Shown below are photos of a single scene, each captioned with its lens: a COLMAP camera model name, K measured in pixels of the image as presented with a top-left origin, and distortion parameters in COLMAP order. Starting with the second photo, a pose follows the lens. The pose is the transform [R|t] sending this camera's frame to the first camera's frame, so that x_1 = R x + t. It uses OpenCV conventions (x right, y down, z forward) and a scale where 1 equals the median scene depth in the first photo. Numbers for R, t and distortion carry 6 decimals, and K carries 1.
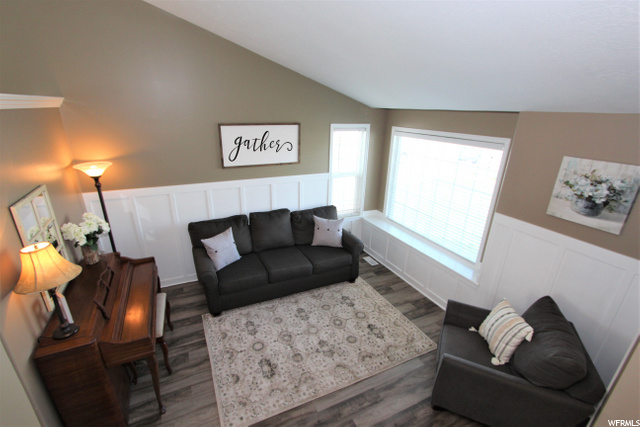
lens RADIAL K [[296.5, 0, 315.8], [0, 296.5, 223.7], [0, 0, 1]] dist [-0.014244, -0.000328]
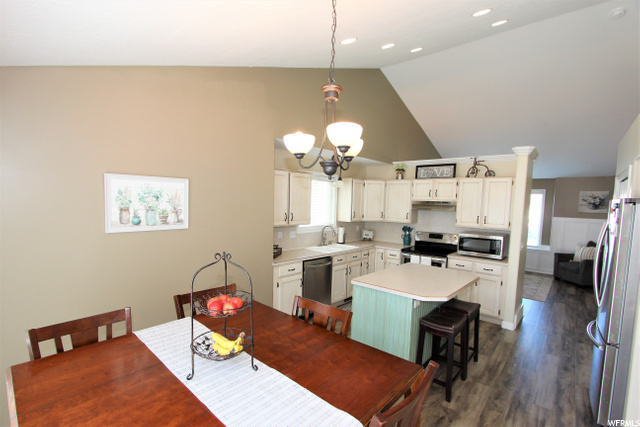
lens RADIAL K [[296.5, 0, 315.8], [0, 296.5, 223.7], [0, 0, 1]] dist [-0.014244, -0.000328]
pose [[0.921049, -0.022996, 0.388768, -1.642817], [0.133997, 0.956018, -0.260910, 0.294935], [-0.365669, 0.292404, 0.883621, -0.312727]]
